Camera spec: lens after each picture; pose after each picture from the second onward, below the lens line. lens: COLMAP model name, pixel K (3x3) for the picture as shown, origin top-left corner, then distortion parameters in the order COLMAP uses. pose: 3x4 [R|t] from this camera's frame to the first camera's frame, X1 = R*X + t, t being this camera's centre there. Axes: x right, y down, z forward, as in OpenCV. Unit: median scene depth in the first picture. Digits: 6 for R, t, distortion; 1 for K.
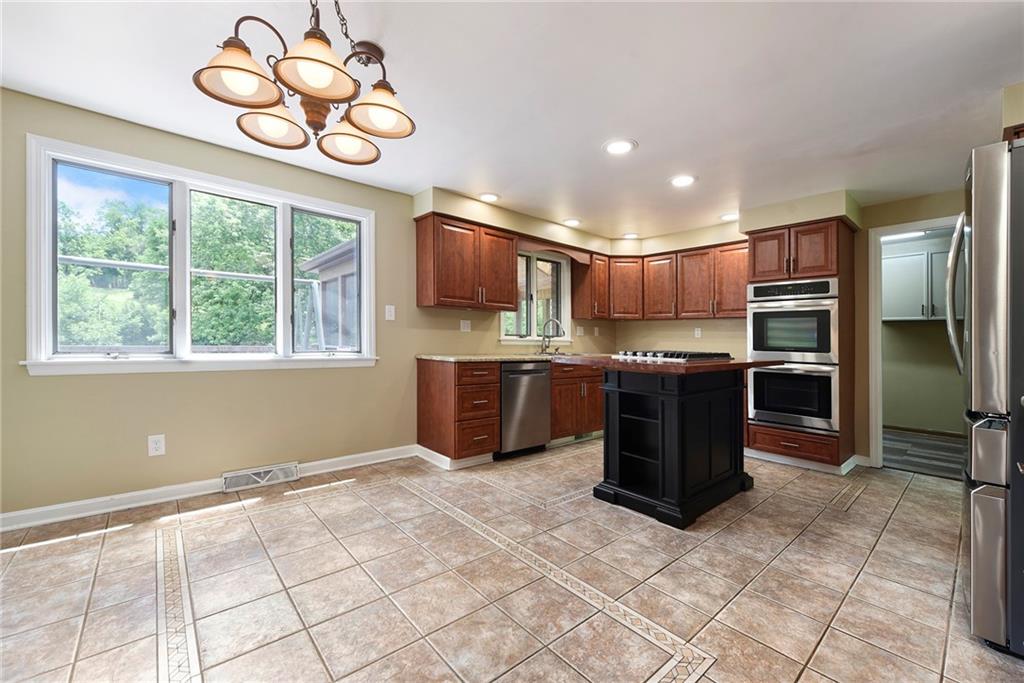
lens RADIAL K [[417.0, 0, 522.6], [0, 417.0, 321.2], [0, 0, 1]] dist [-0.004051, -0.000617]
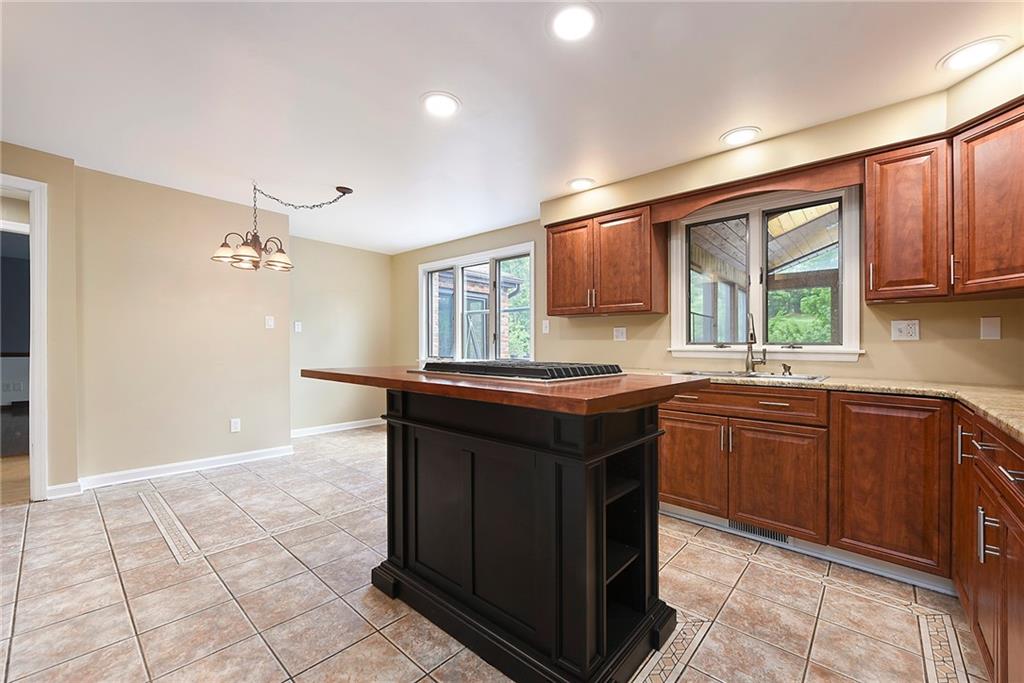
lens RADIAL K [[419.6, 0, 505.6], [0, 419.6, 348.6], [0, 0, 1]] dist [0.000512, 0.000112]
pose [[0.096541, -0.015331, -0.995211, 0.785690], [0.033549, 0.999363, -0.012140, 0.049216], [0.994763, -0.032216, 0.096994, 0.776313]]
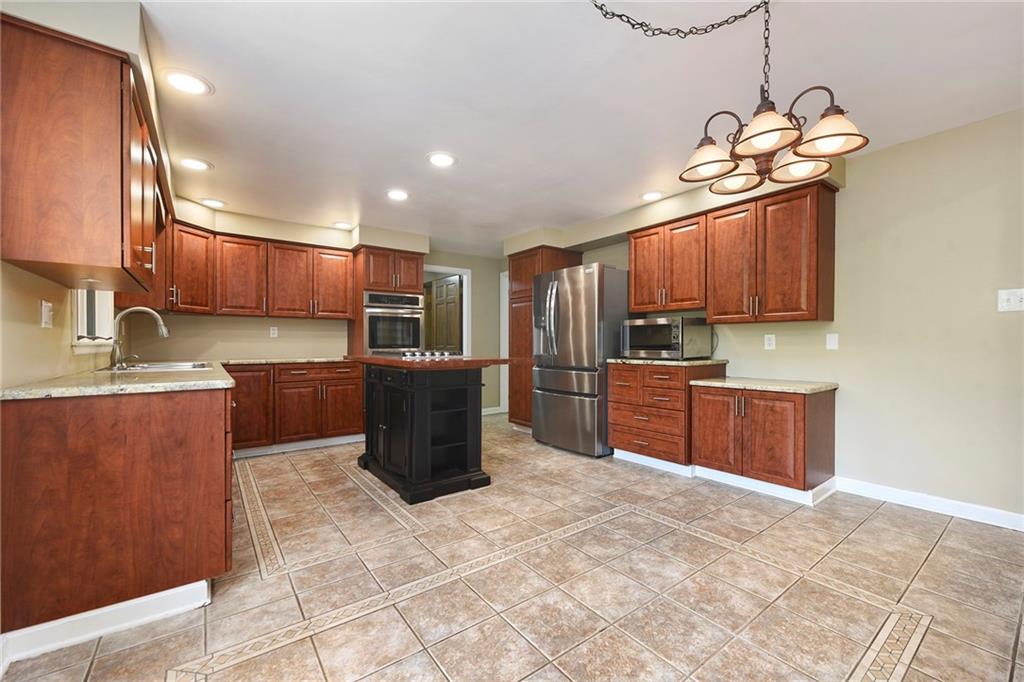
lens RADIAL K [[408.3, 0, 510.2], [0, 408.3, 321.2], [0, 0, 1]] dist [0.000142, -0.000021]
pose [[0.091107, 0.030570, 0.995372, -0.592594], [-0.037789, 0.998915, -0.027220, 0.012075], [-0.995124, -0.035135, 0.092163, 0.546644]]
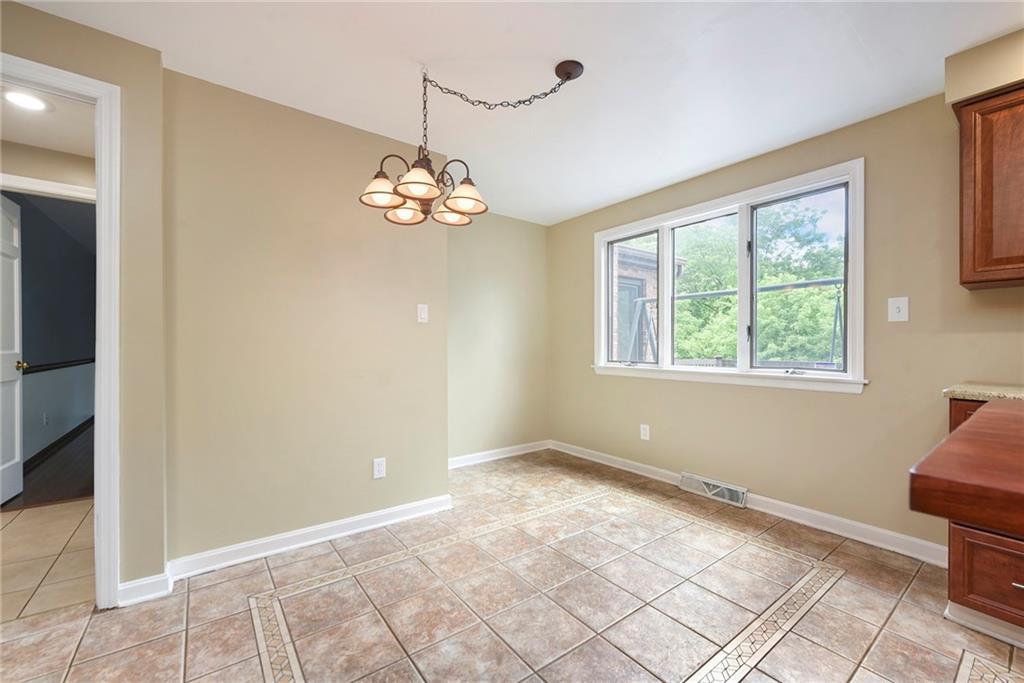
lens RADIAL K [[412.6, 0, 492.3], [0, 412.6, 342.9], [0, 0, 1]] dist [0.015682, 0.000316]
pose [[-0.110610, -0.026759, -0.993504, 0.351642], [0.036548, 0.998852, -0.030972, 0.025731], [0.993192, -0.039737, -0.109505, 0.476229]]
